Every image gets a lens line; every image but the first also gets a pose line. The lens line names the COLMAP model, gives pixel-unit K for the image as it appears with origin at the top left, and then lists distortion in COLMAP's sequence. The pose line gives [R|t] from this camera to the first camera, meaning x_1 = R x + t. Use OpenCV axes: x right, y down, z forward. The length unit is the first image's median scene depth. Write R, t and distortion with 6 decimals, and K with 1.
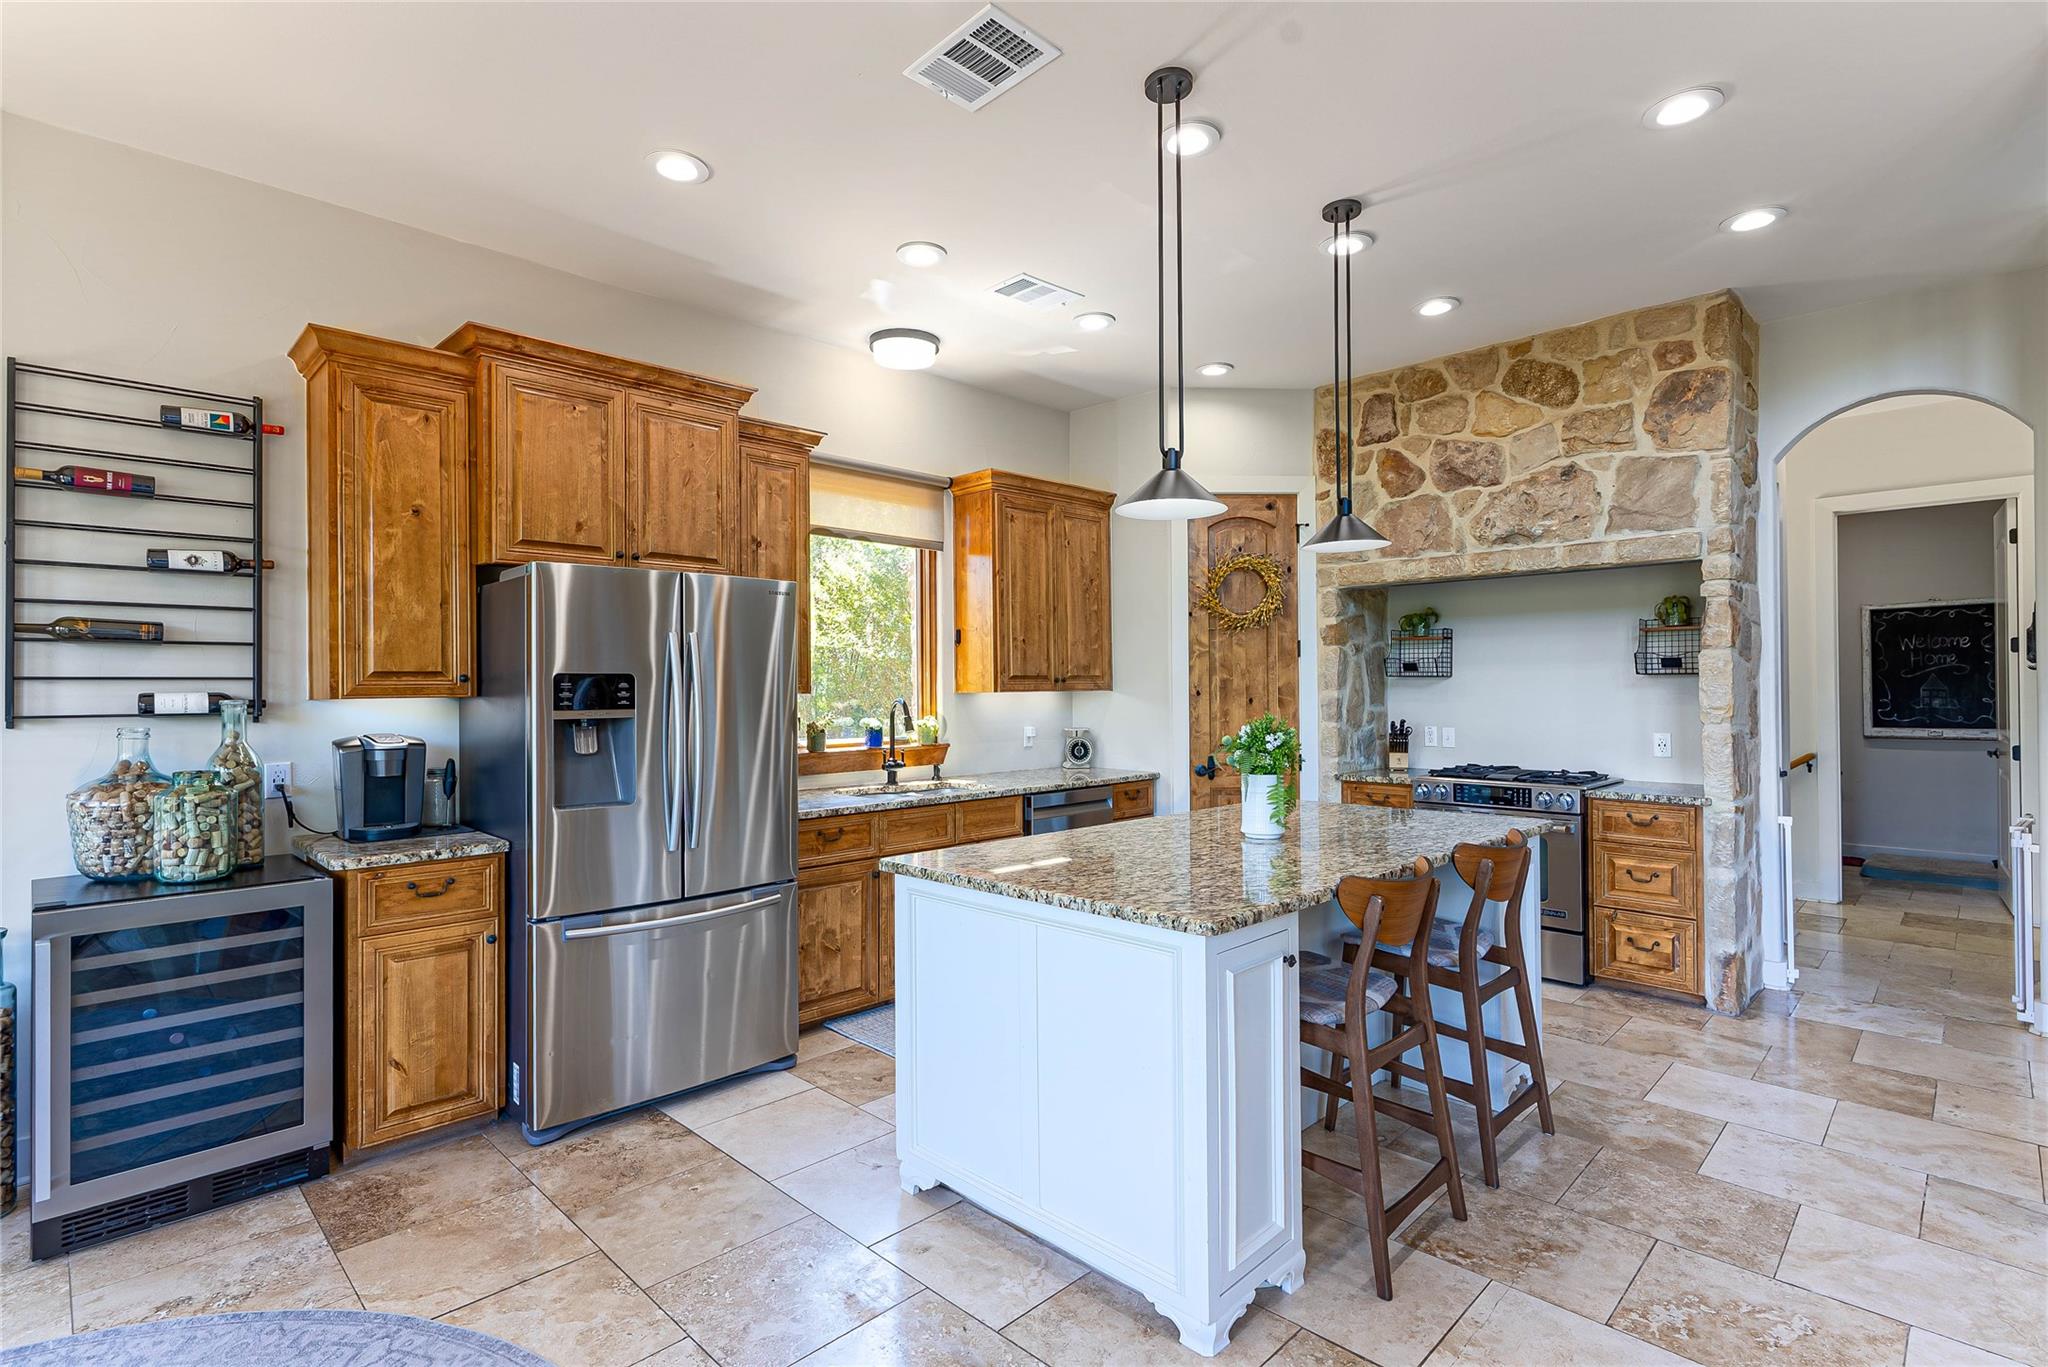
lens RADIAL K [[989.2, 0, 994.4], [0, 989.2, 671.7], [0, 0, 1]] dist [0.007411, -0.003197]
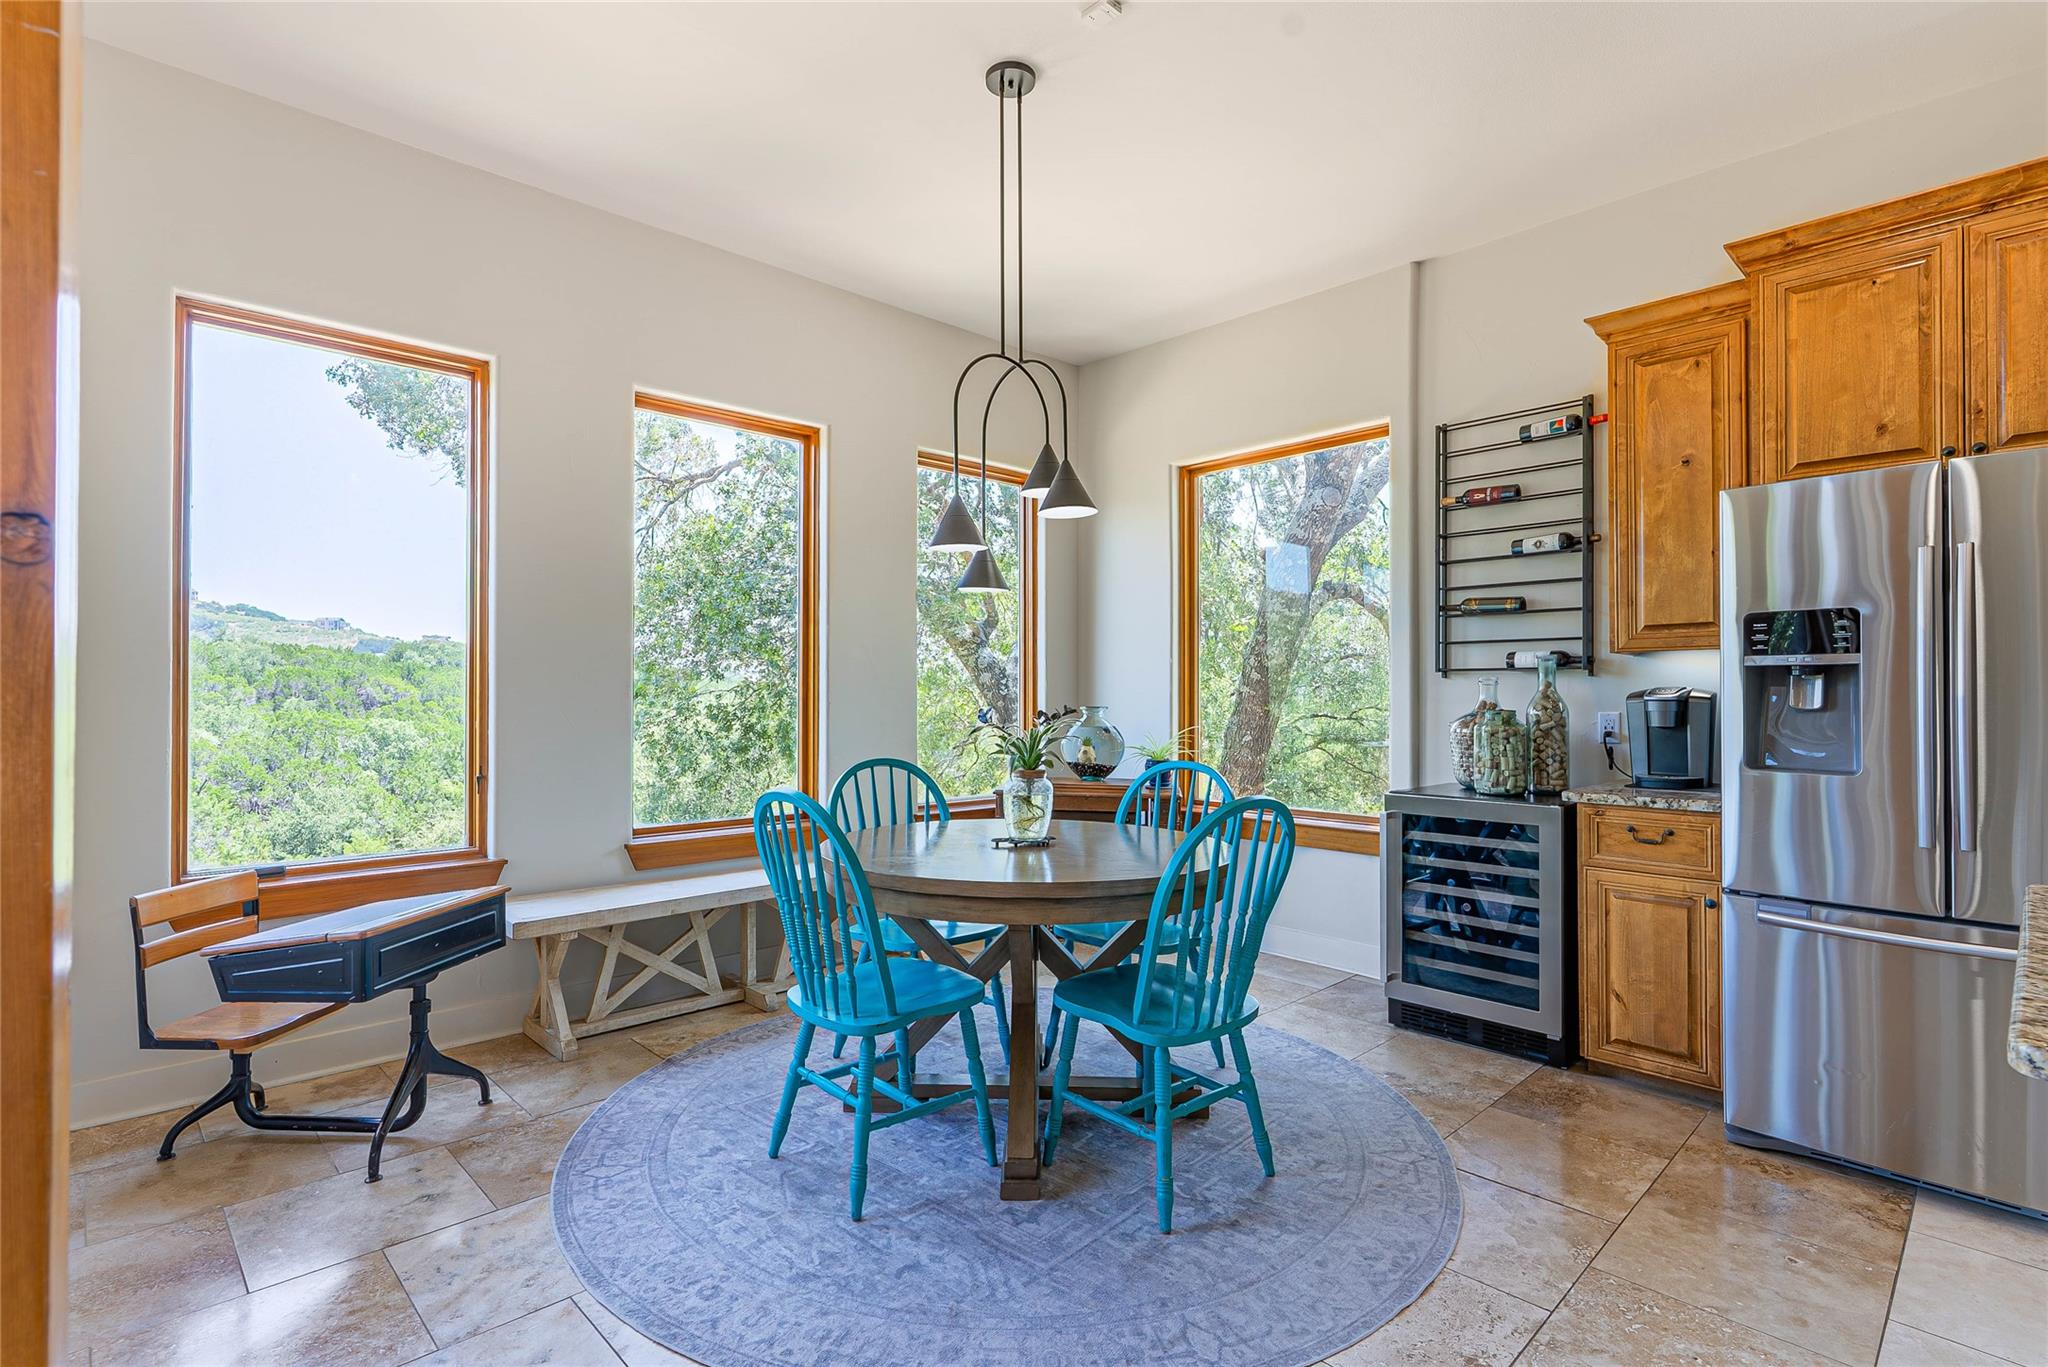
lens RADIAL K [[989.2, 0, 1044.2], [0, 989.2, 683.2], [0, 0, 1]] dist [0.007411, -0.003197]
pose [[0.001633, -0.004605, -0.999988, 0.372654], [0.013609, 0.999897, -0.004582, 0.050941], [0.999906, -0.013601, 0.001695, 0.327511]]
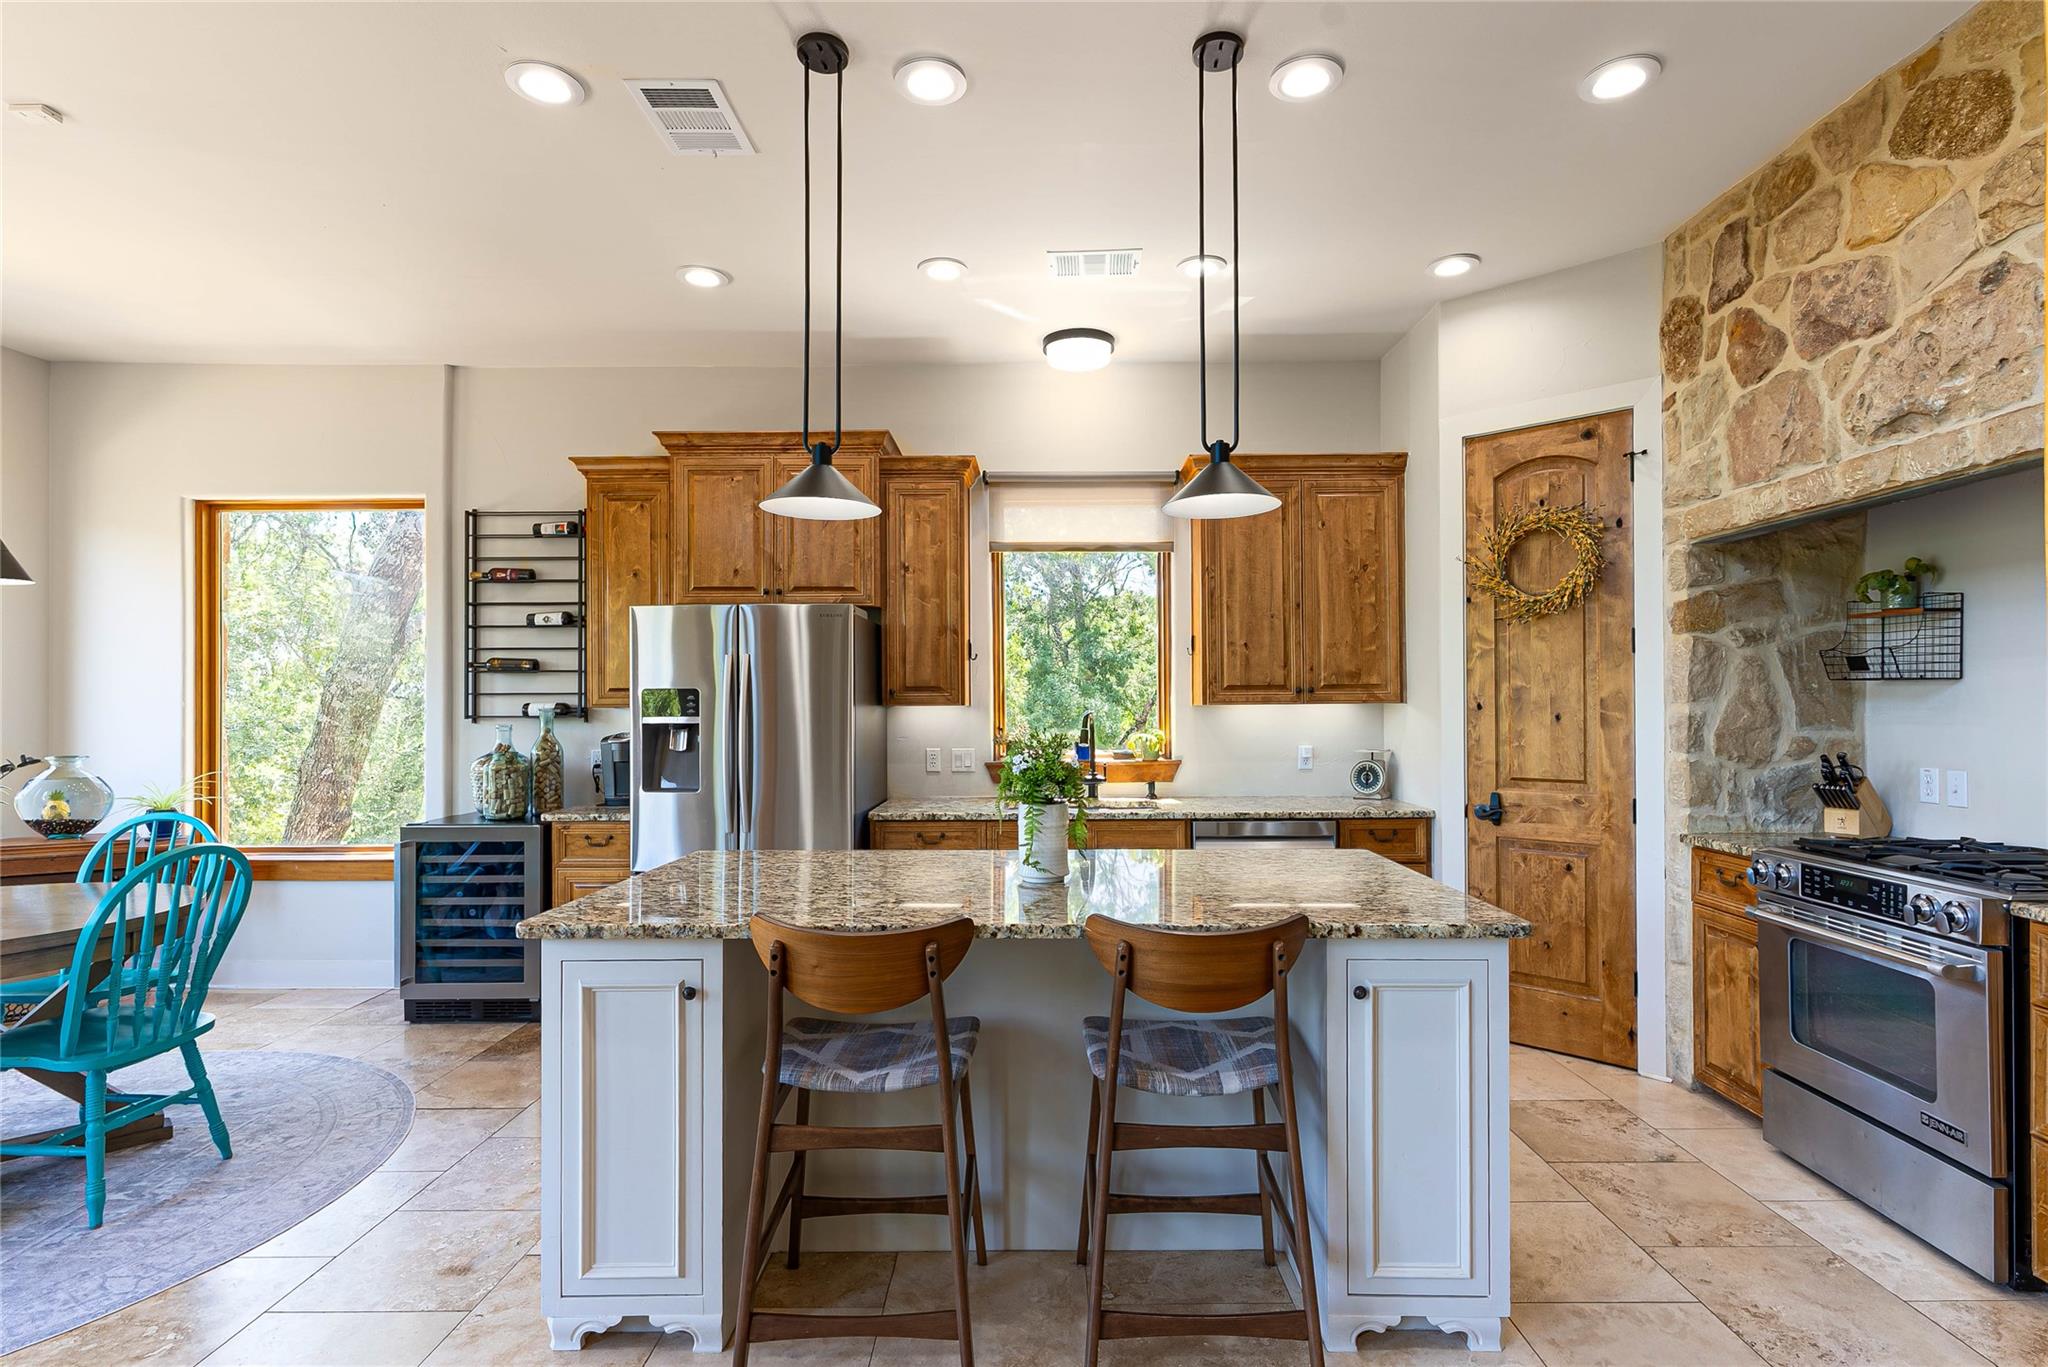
lens RADIAL K [[989.2, 0, 1049.5], [0, 989.2, 696.2], [0, 0, 1]] dist [0.007411, -0.003197]
pose [[0.712580, -0.002443, -0.701586, 0.757544], [0.011972, 0.999891, 0.008677, 0.005791], [0.701488, -0.014583, 0.712532, 0.376717]]
